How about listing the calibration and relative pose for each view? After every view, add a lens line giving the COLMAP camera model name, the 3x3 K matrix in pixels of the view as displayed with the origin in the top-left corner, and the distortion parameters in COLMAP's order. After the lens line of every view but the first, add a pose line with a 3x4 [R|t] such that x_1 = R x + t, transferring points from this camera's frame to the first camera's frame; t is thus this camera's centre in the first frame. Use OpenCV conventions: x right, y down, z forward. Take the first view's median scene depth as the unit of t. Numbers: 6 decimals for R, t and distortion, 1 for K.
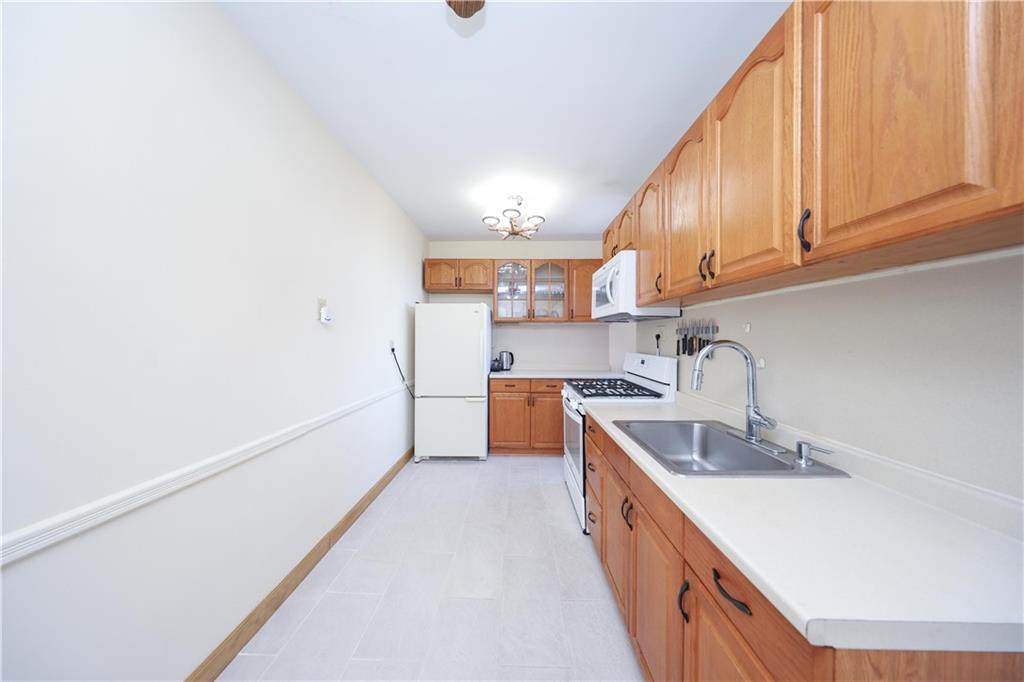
lens RADIAL K [[298.3, 0, 509.6], [0, 298.3, 339.3], [0, 0, 1]] dist [-0.004707, 0.000716]
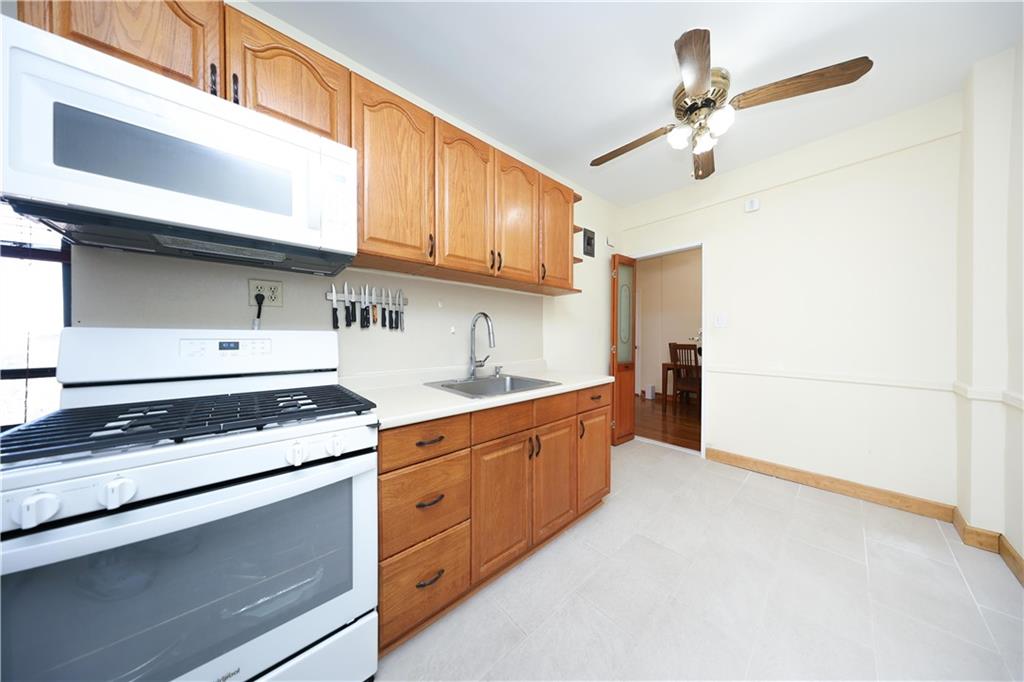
lens RADIAL K [[298.3, 0, 520.3], [0, 298.3, 339.7], [0, 0, 1]] dist [-0.004707, 0.000716]
pose [[-0.697879, -0.003570, 0.716207, -0.183615], [0.006864, 0.999908, 0.011673, 0.049435], [-0.716183, 0.013062, -0.697791, 0.775645]]
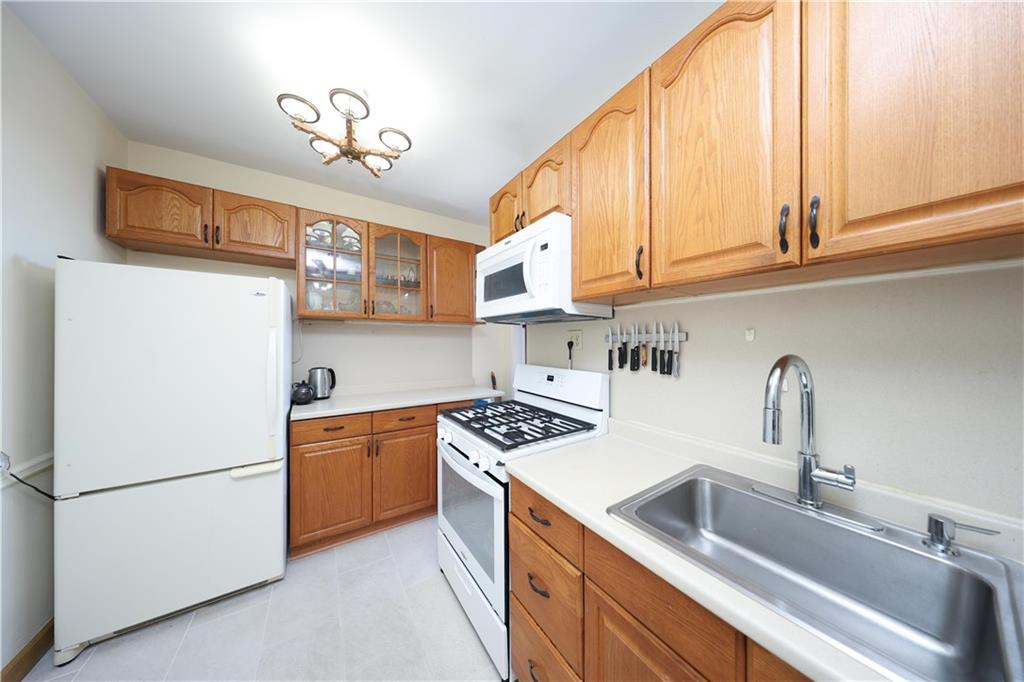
lens RADIAL K [[298.3, 0, 511.0], [0, 298.3, 342.4], [0, 0, 1]] dist [-0.004707, 0.000716]
pose [[0.824271, 0.000291, 0.566196, -0.044160], [0.001766, 0.999994, -0.003084, -0.008879], [-0.566193, 0.003542, 0.824265, 0.341435]]
